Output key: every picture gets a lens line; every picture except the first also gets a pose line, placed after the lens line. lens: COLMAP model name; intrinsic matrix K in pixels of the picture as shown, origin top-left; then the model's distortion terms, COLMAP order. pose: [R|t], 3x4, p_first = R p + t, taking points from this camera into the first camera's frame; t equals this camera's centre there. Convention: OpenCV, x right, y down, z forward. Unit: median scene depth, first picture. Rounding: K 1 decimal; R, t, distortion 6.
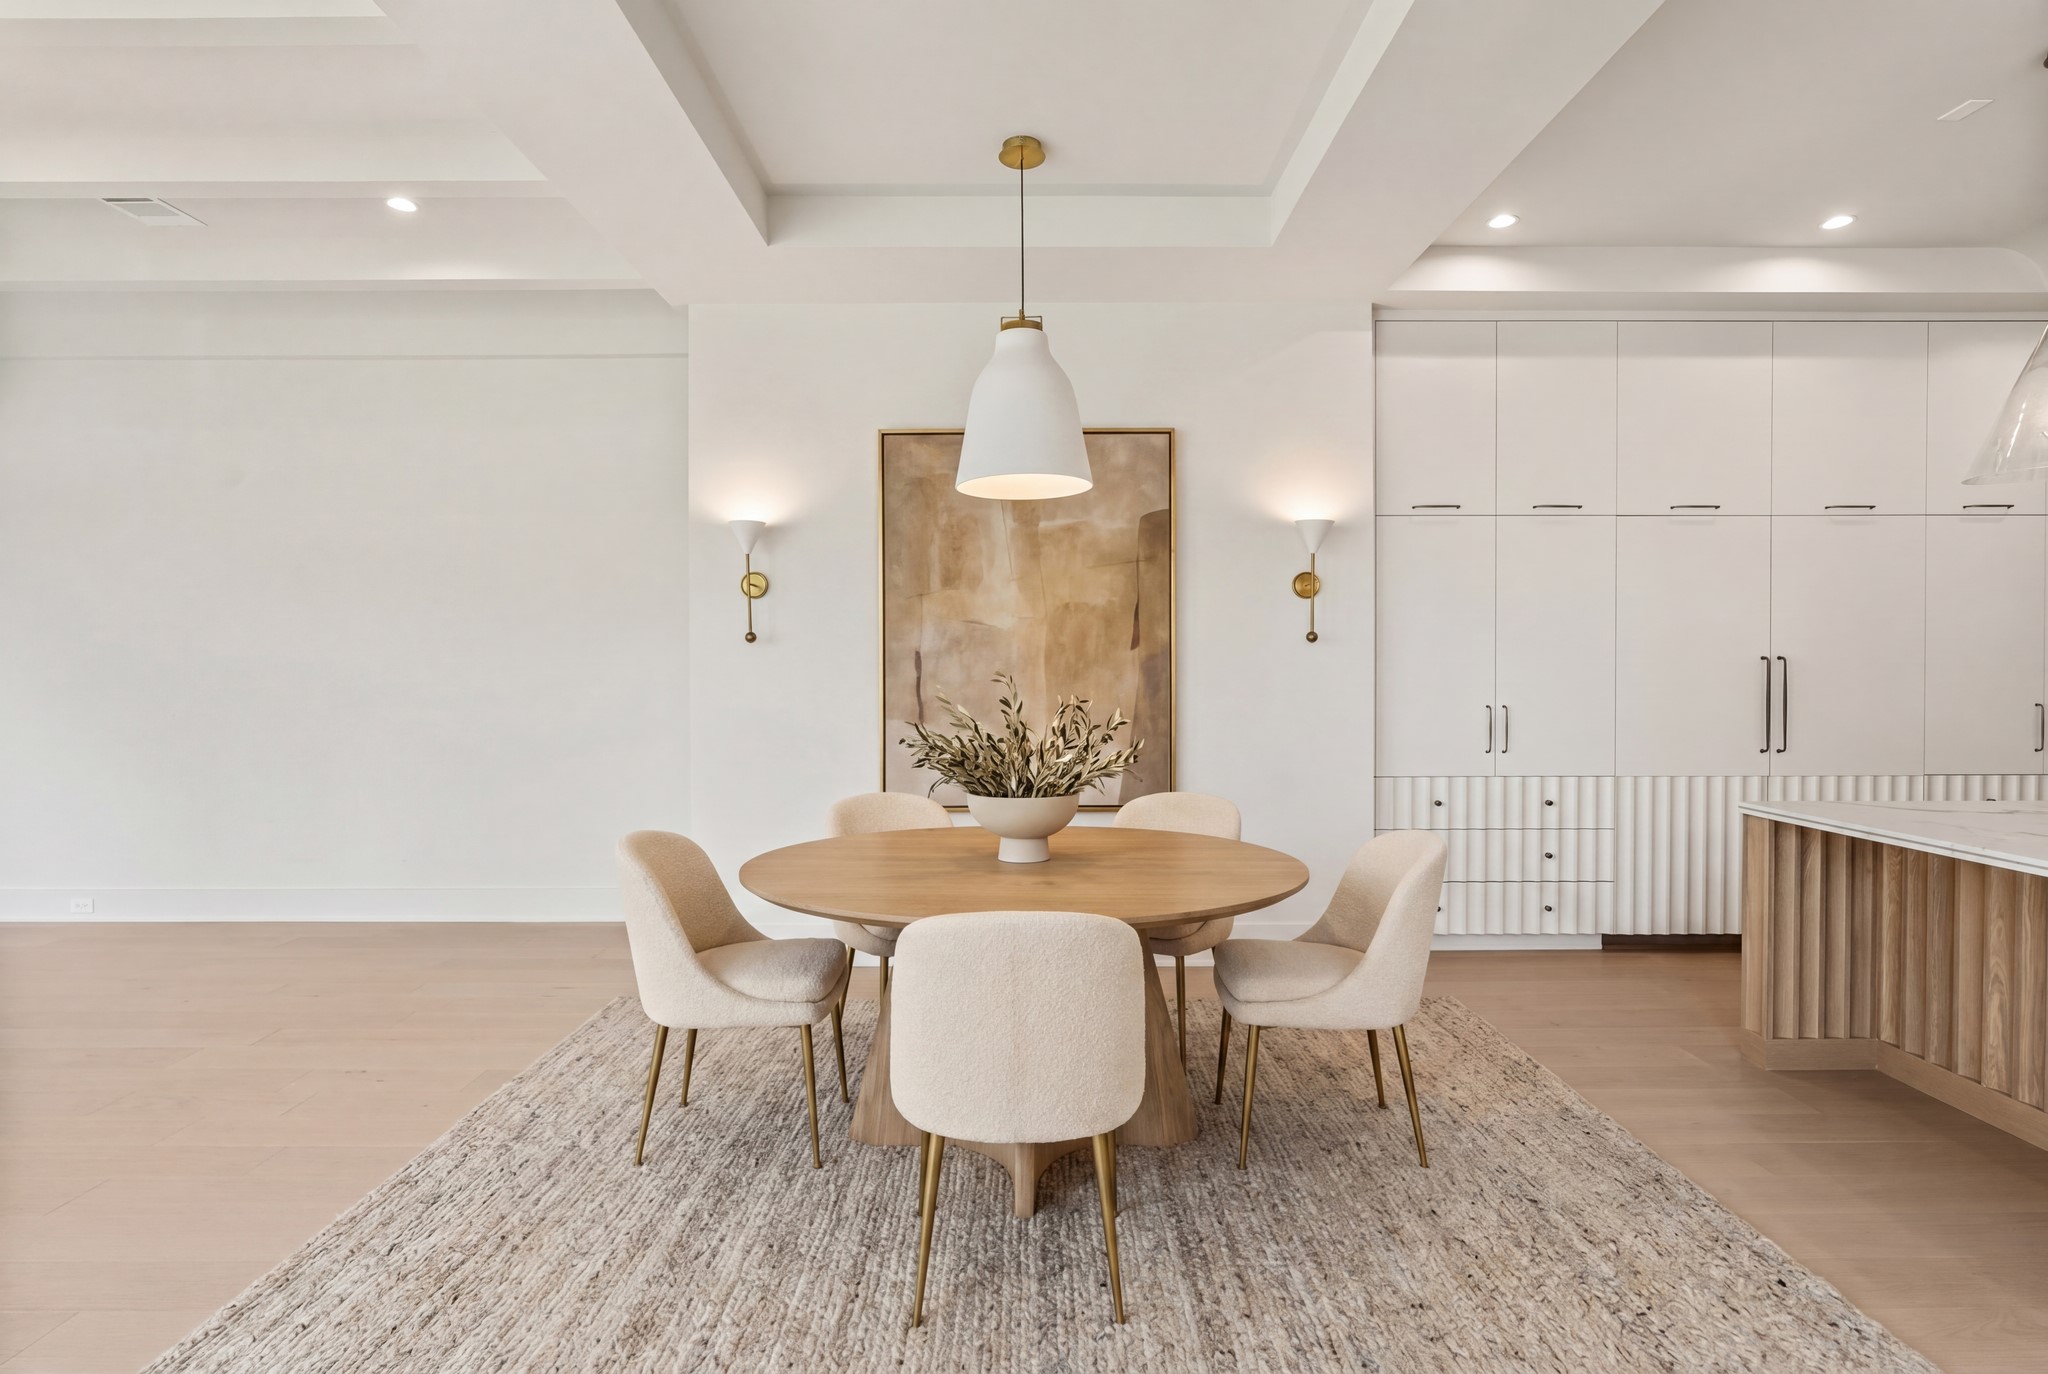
lens RADIAL K [[927.3, 0, 1025.5], [0, 927.3, 679.7], [0, 0, 1]] dist [-0.000966, -0.000113]
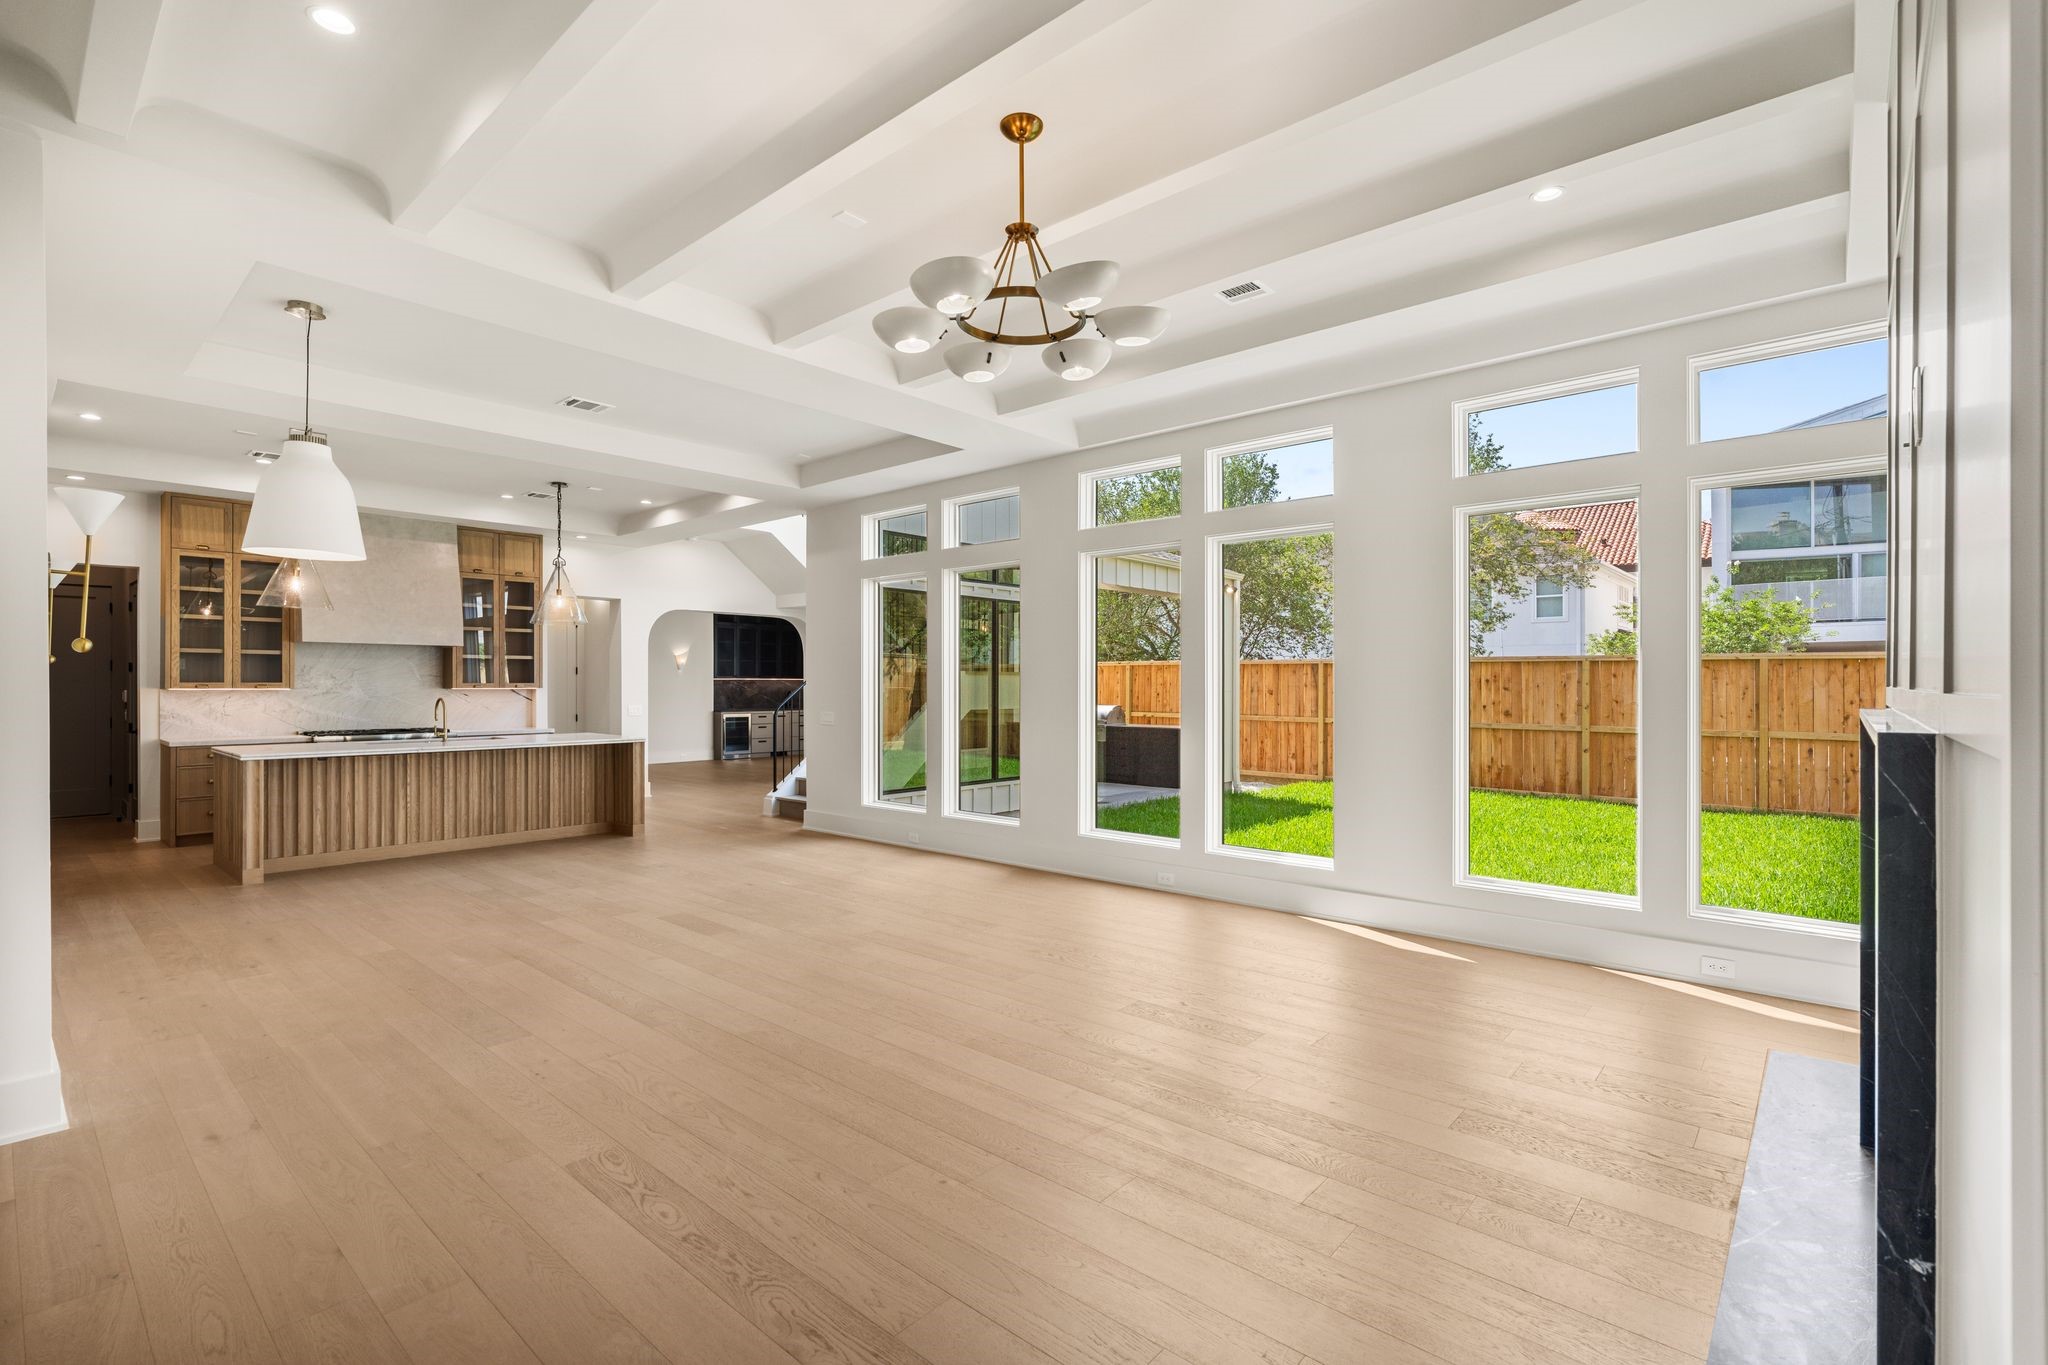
lens RADIAL K [[927.3, 0, 1024.3], [0, 927.3, 682.2], [0, 0, 1]] dist [-0.000966, -0.000113]
pose [[-0.752538, 0.001487, 0.658547, -1.364968], [0.006964, 0.999960, 0.005699, -0.016593], [-0.658512, 0.008875, -0.752518, 1.071111]]
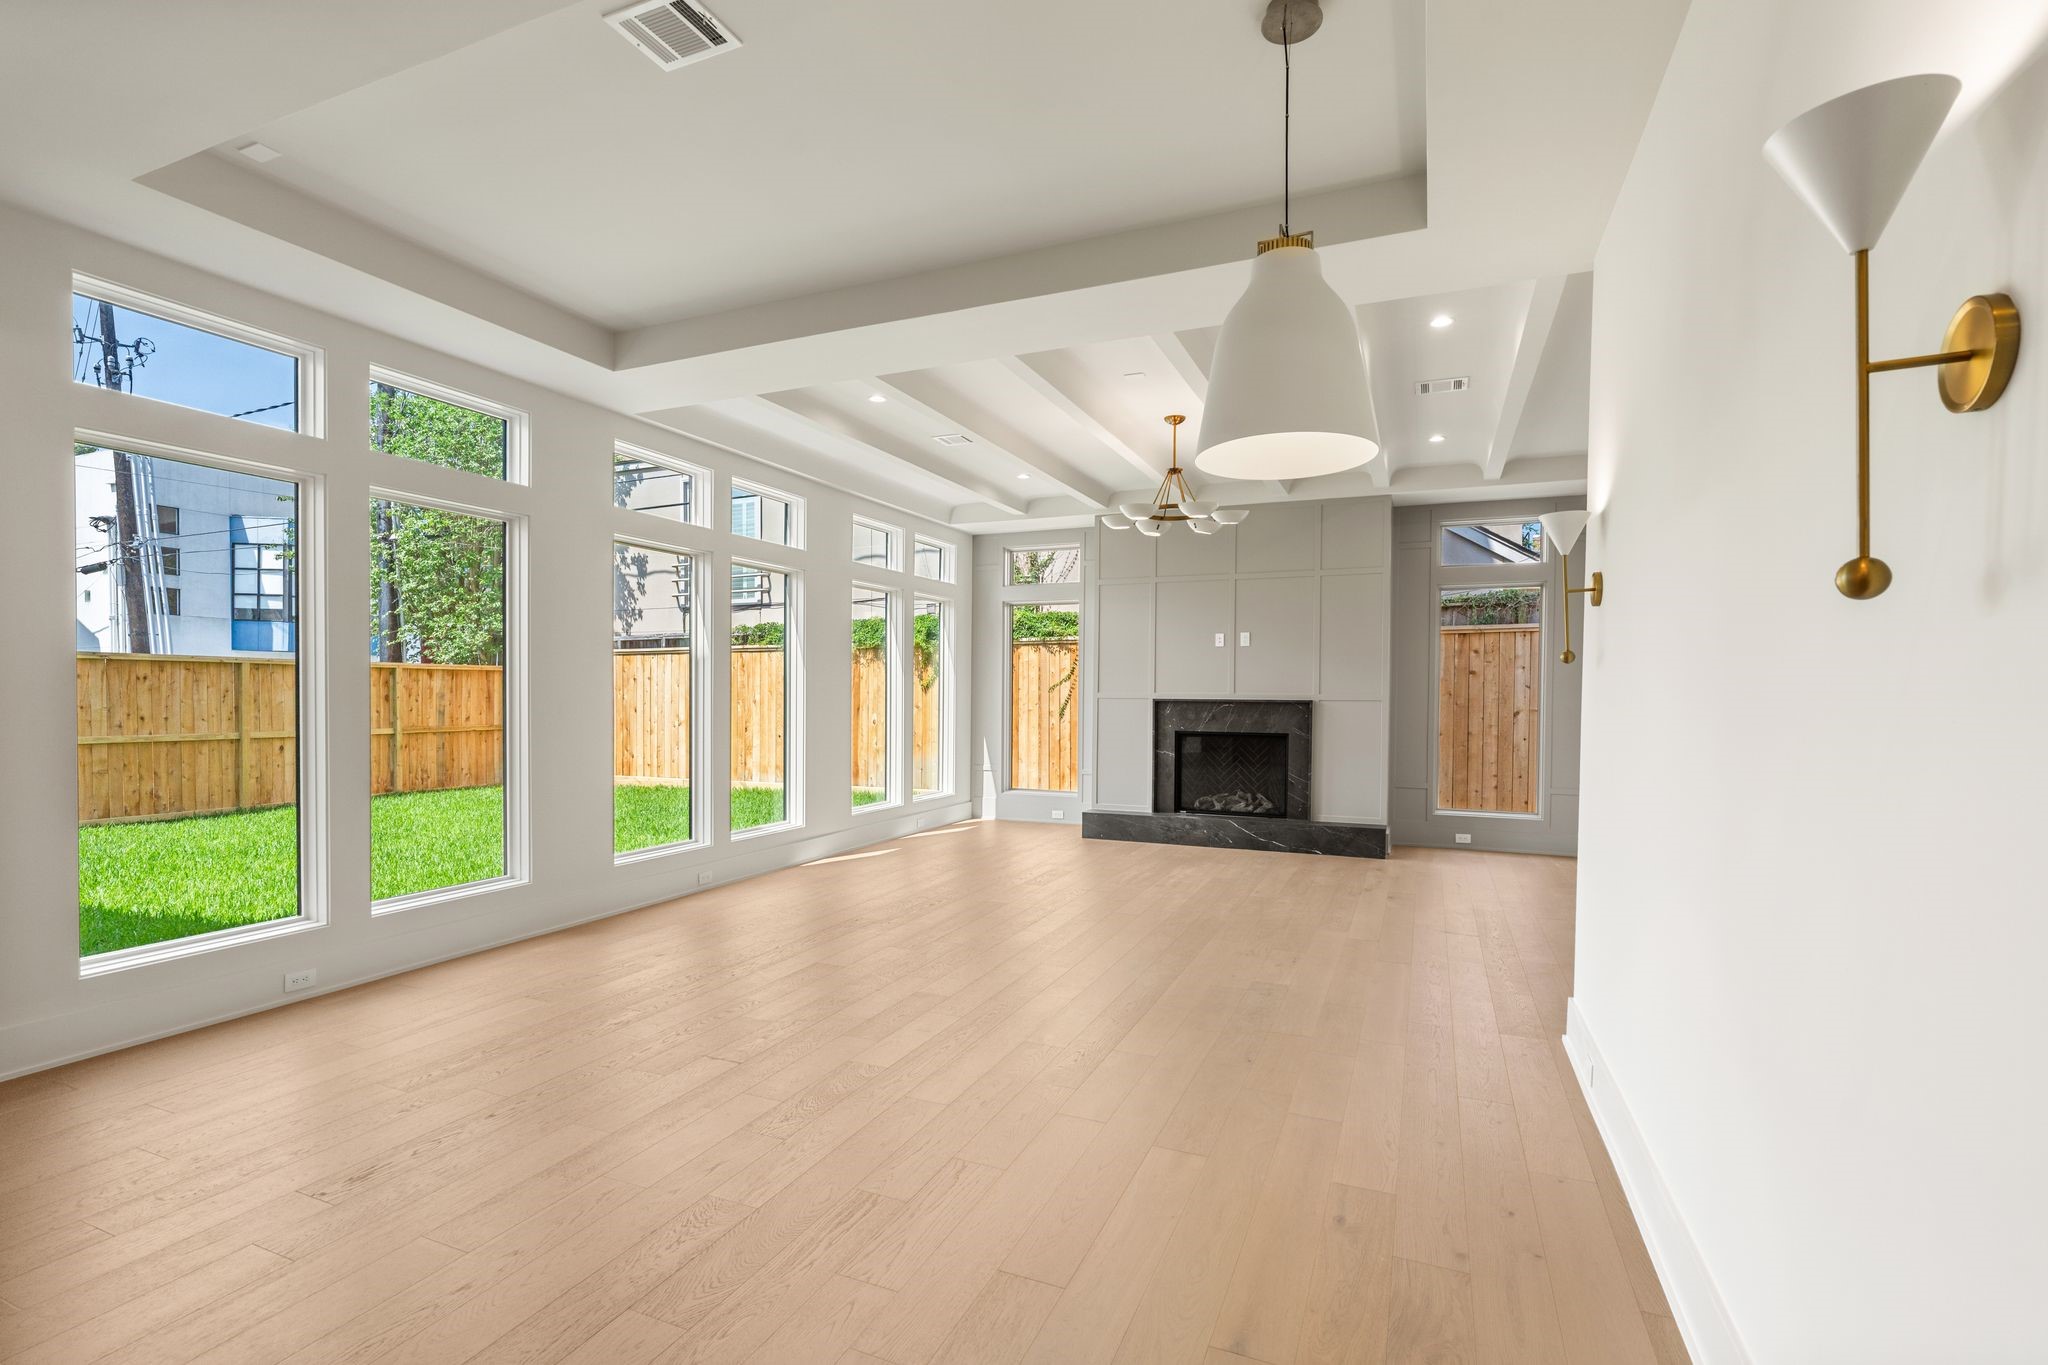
lens RADIAL K [[927.3, 0, 1016.9], [0, 927.3, 718.0], [0, 0, 1]] dist [-0.000966, -0.000113]
pose [[-0.398911, 0.024445, -0.916664, 0.647017], [-0.009929, 0.999471, 0.030975, -0.012838], [0.916936, 0.021458, -0.398458, 0.884746]]
